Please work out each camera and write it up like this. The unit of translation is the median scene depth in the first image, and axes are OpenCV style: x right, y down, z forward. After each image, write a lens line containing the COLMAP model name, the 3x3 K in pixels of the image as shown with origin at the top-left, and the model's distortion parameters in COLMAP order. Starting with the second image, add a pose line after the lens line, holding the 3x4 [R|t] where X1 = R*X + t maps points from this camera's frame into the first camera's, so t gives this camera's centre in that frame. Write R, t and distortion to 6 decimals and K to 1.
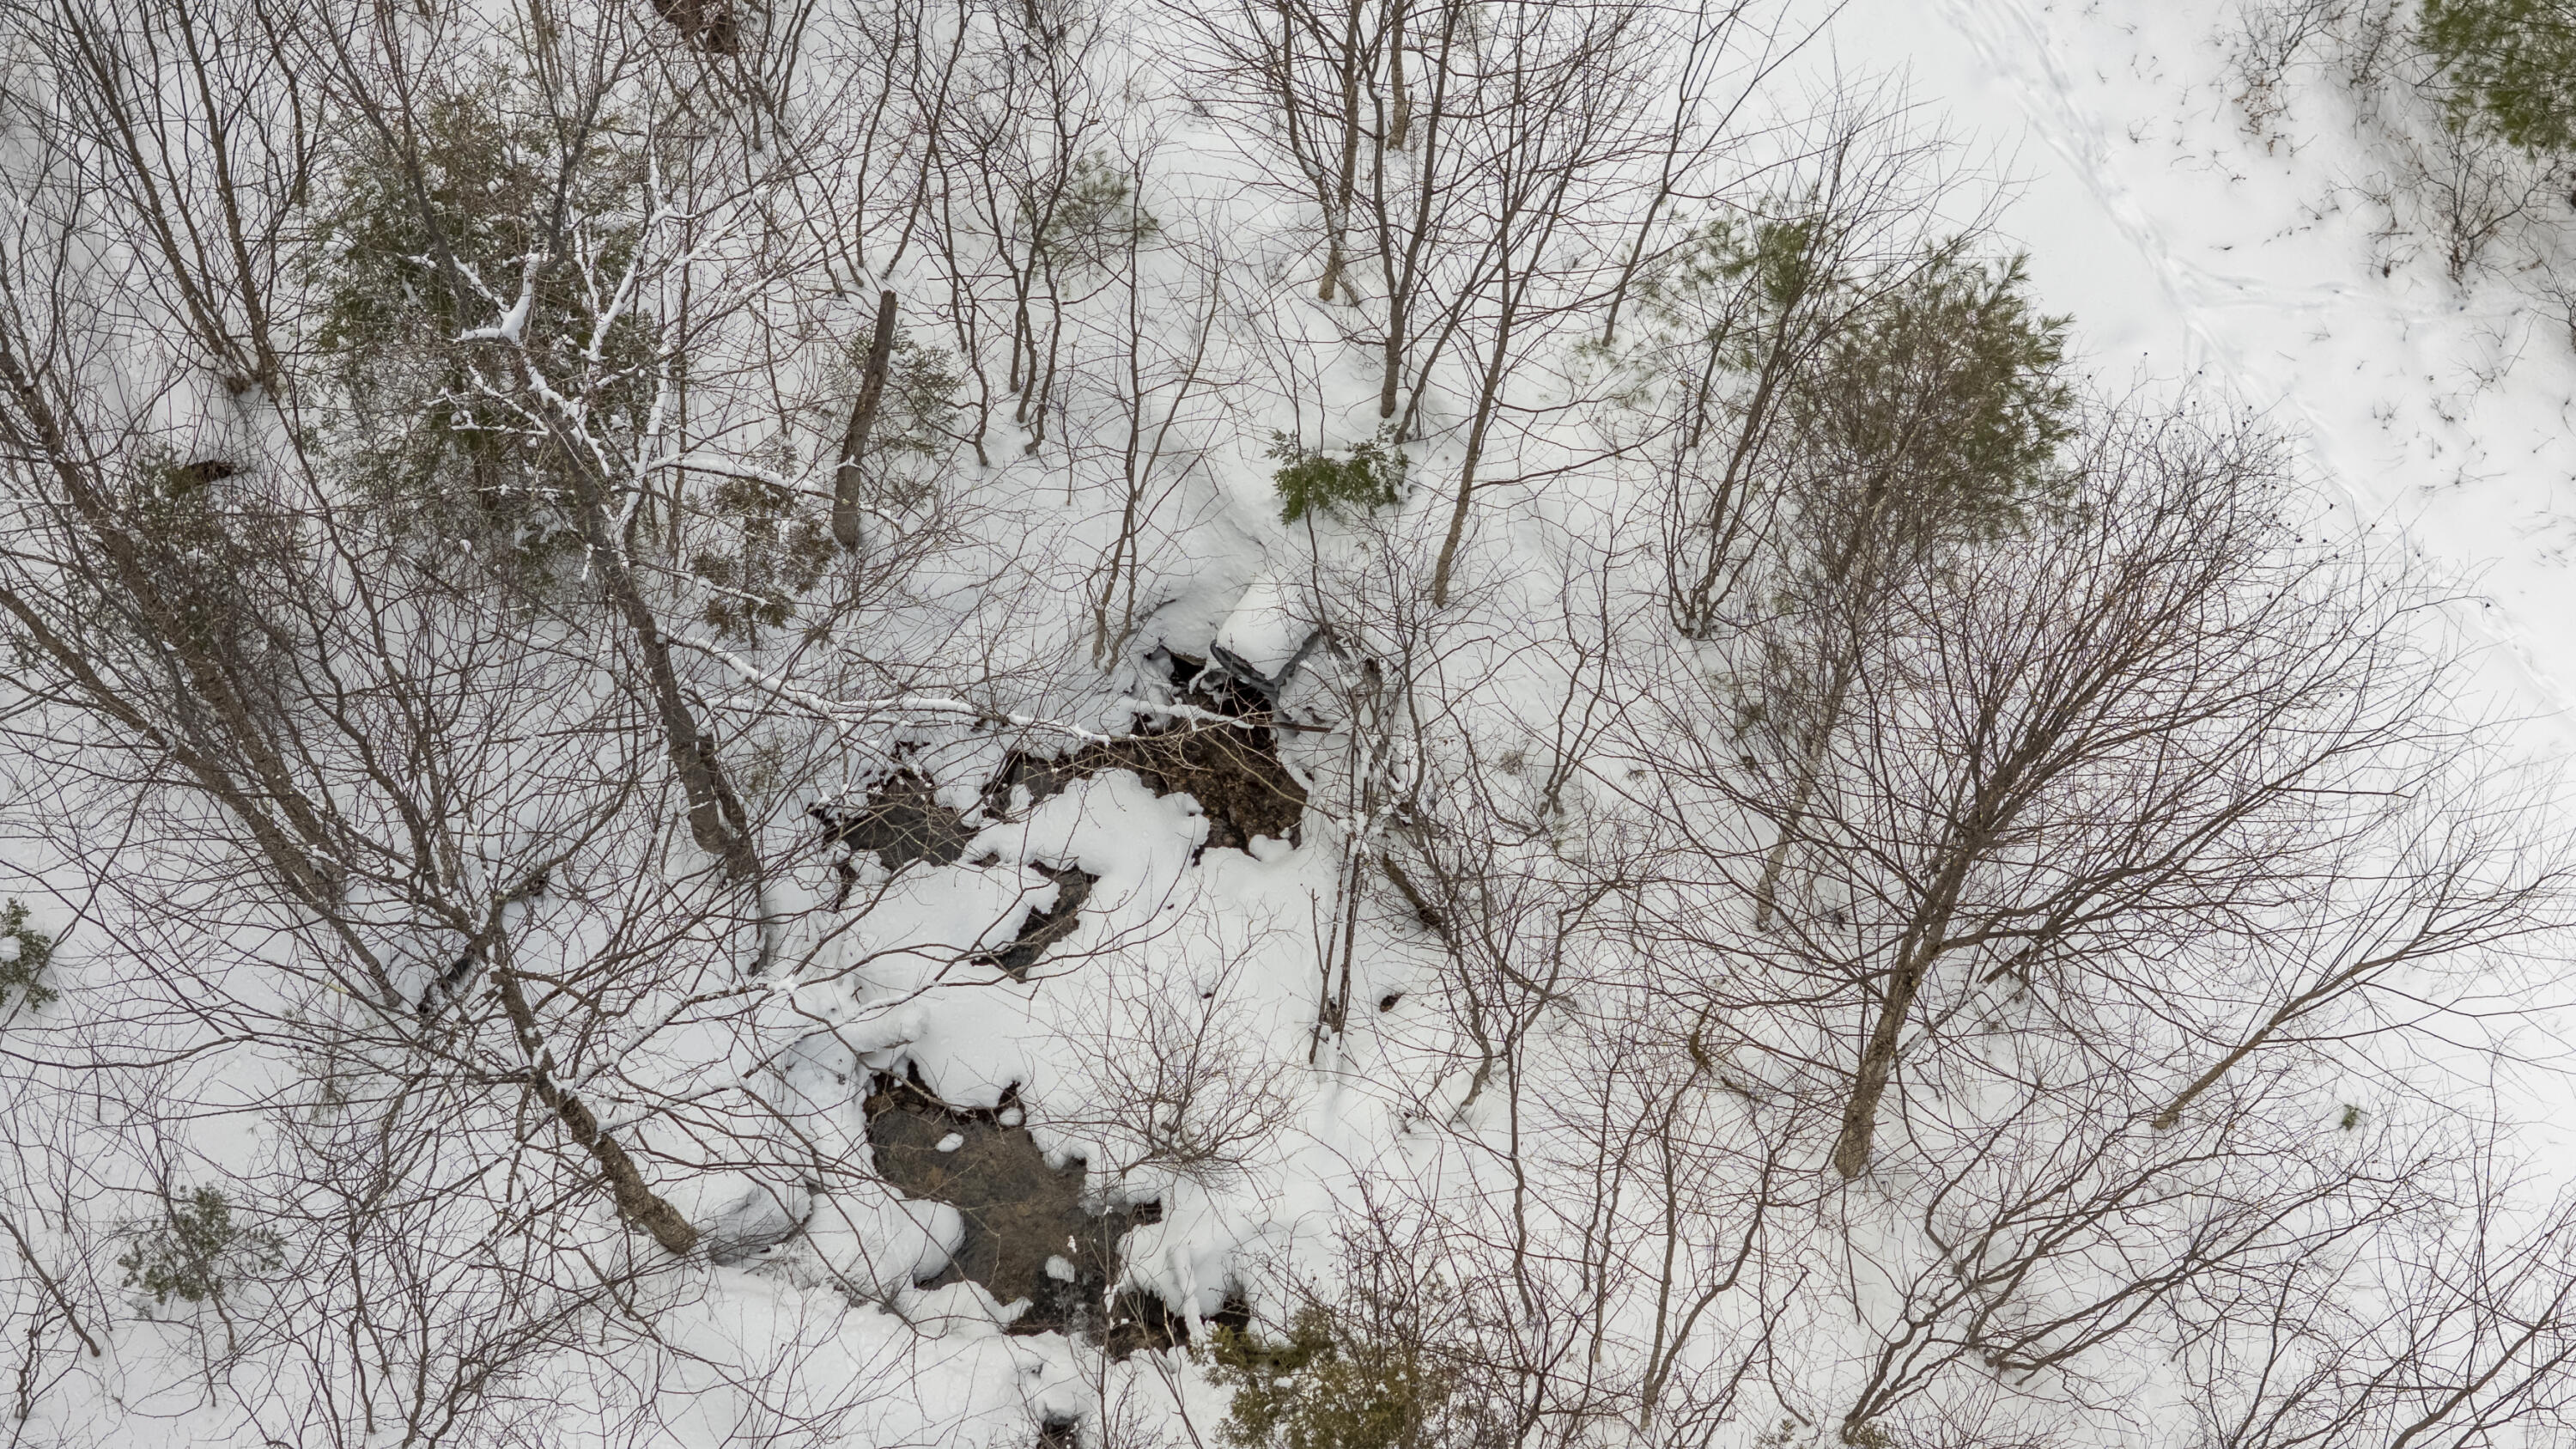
lens RADIAL K [[5213.9, 0, 1300.1], [0, 5213.9, 736.6], [0, 0, 1]] dist [-0.180505, 0.000000]
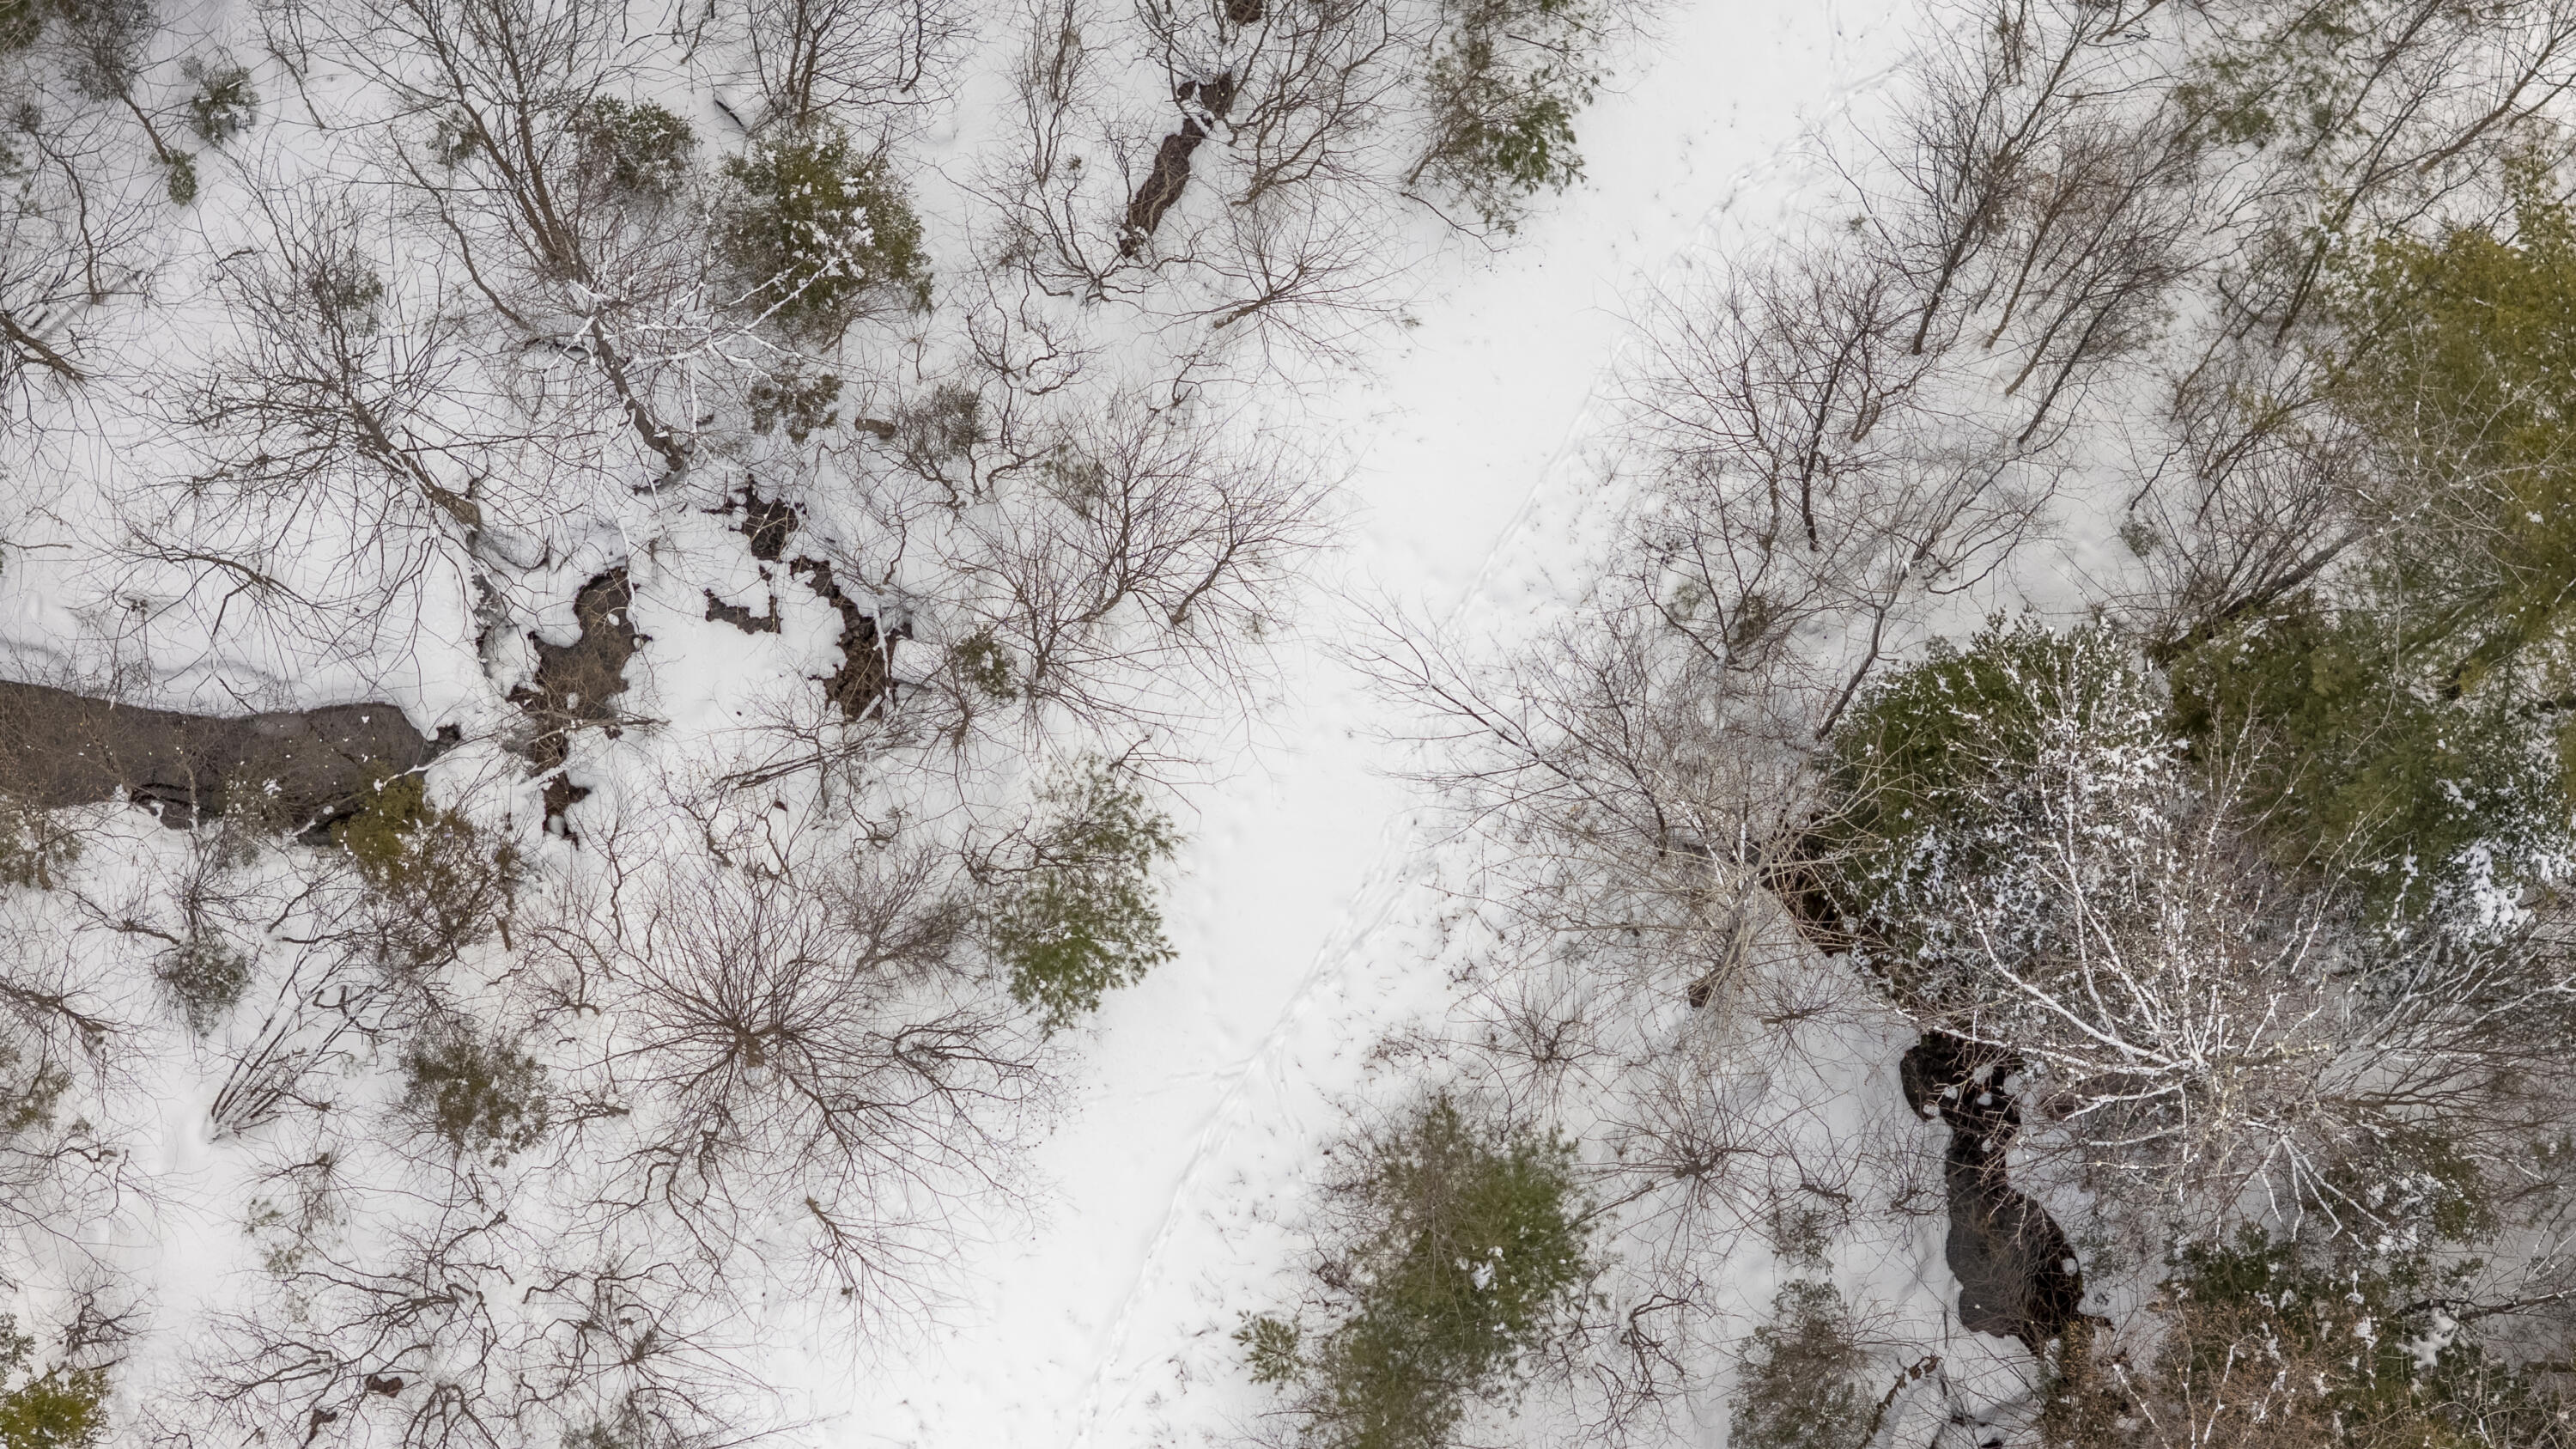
lens RADIAL K [[5213.9, 0, 1295.9], [0, 5213.9, 714.7], [0, 0, 1]] dist [-0.180505, 0.000000]
pose [[0.391385, 0.915288, -0.095213, 0.247831], [-0.884818, 0.402730, 0.234319, -0.586124], [0.252814, -0.007463, 0.967486, -0.777299]]
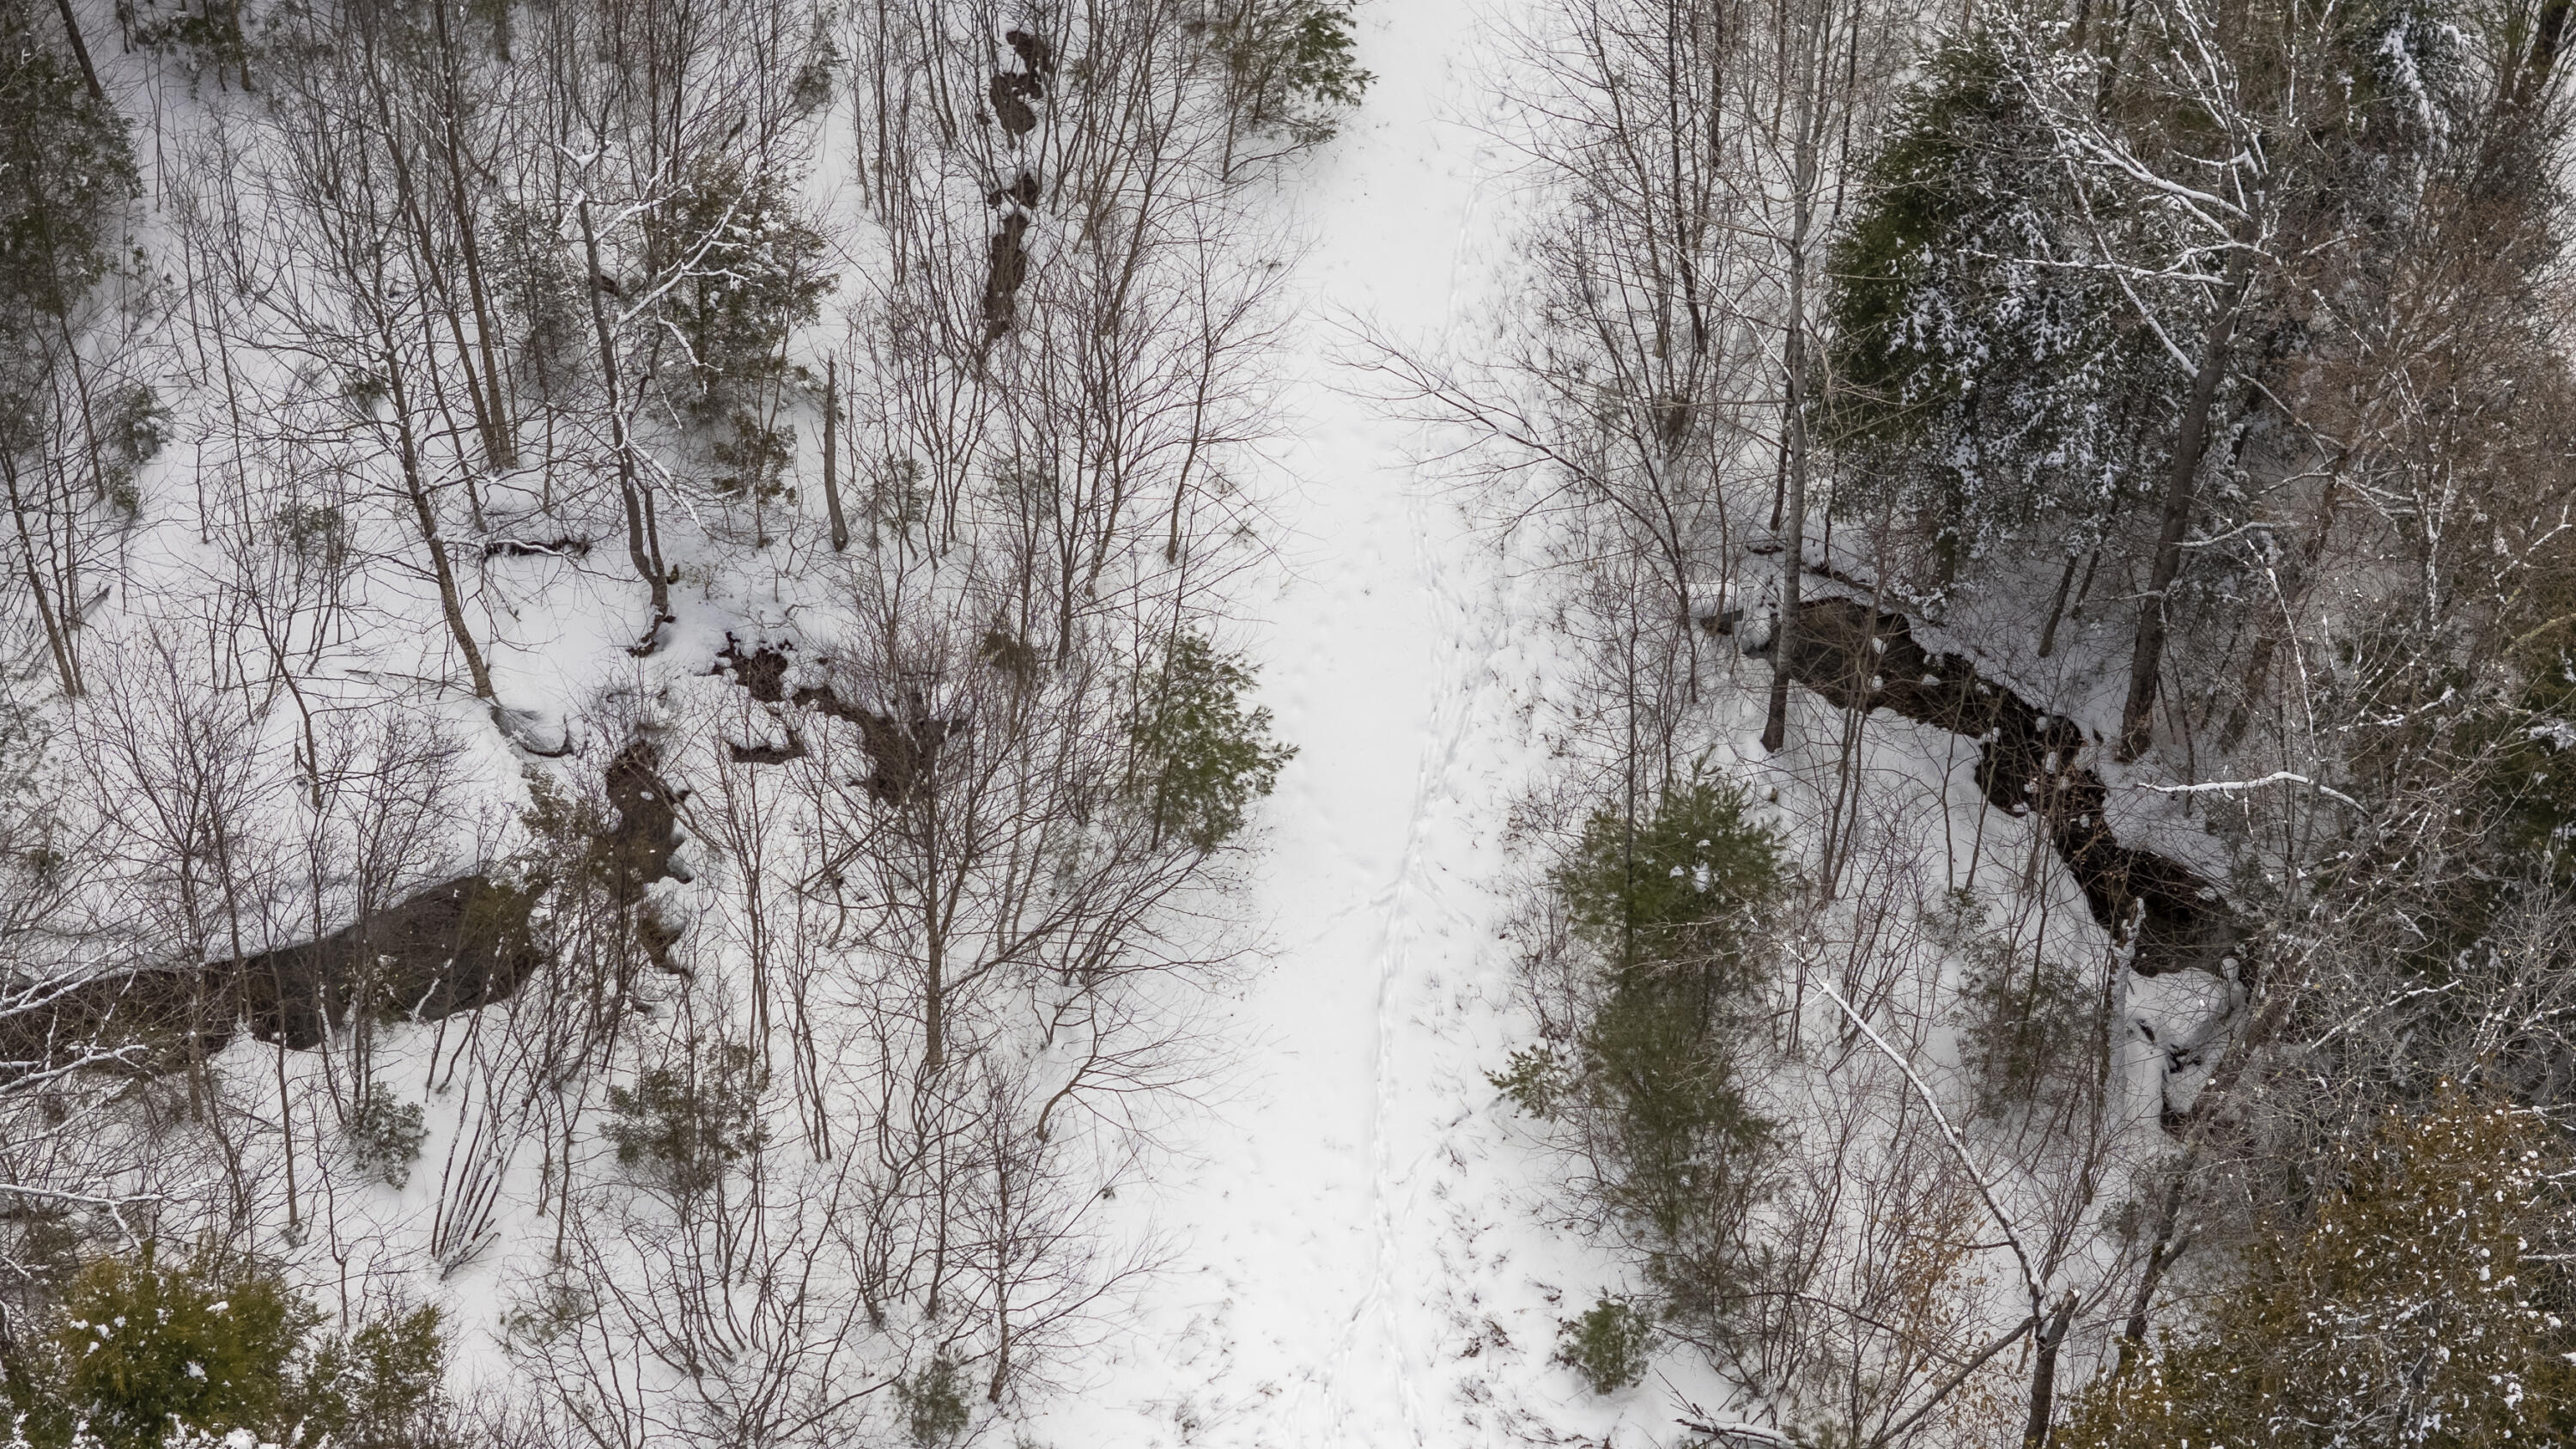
lens RADIAL K [[5213.9, 0, 1289.2], [0, 5213.9, 725.6], [0, 0, 1]] dist [-0.180505, 0.000000]
pose [[0.704273, 0.617689, -0.349943, 0.776770], [-0.681181, 0.726807, -0.088006, 0.069640], [0.199980, 0.300354, 0.932628, -0.761538]]
